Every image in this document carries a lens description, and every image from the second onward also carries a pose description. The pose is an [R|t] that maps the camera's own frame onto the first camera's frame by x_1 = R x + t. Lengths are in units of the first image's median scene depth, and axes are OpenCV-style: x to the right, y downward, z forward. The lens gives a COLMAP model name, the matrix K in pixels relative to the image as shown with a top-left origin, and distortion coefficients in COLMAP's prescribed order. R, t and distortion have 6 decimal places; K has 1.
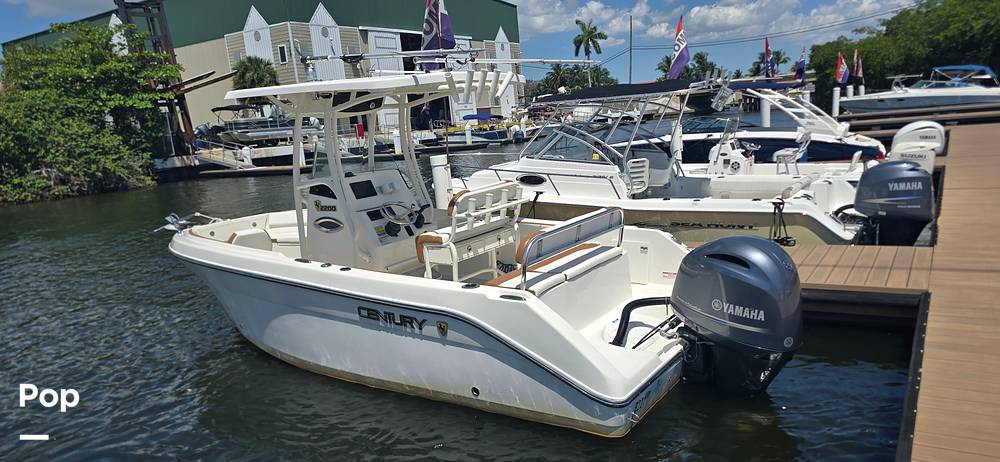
lens RADIAL K [[671.5, 0, 500.0], [0, 671.5, 231.0], [0, 0, 1]] dist [0.086288, -0.081751]
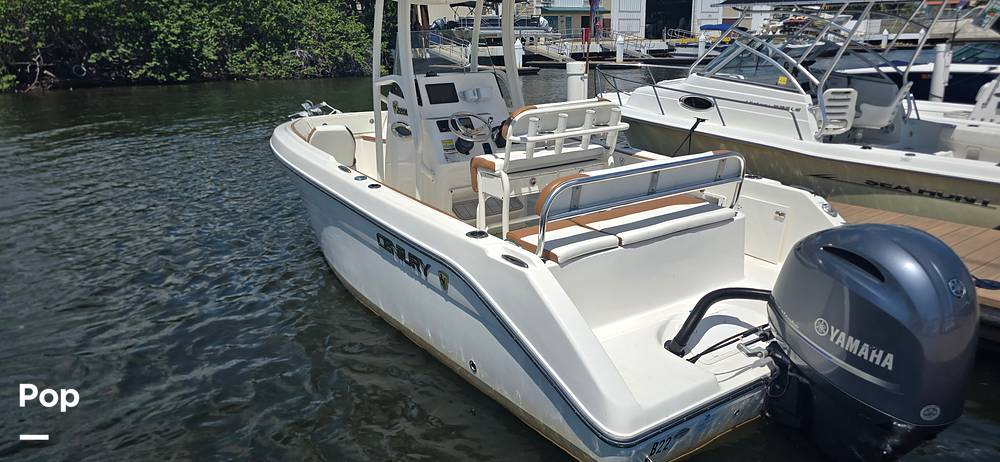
lens RADIAL K [[671.5, 0, 500.0], [0, 671.5, 231.0], [0, 0, 1]] dist [0.086288, -0.081751]
pose [[0.937599, 0.162250, -0.307544, 0.123572], [-0.121108, 0.981458, 0.148567, -0.021579], [0.325947, -0.102050, 0.939864, 0.173253]]
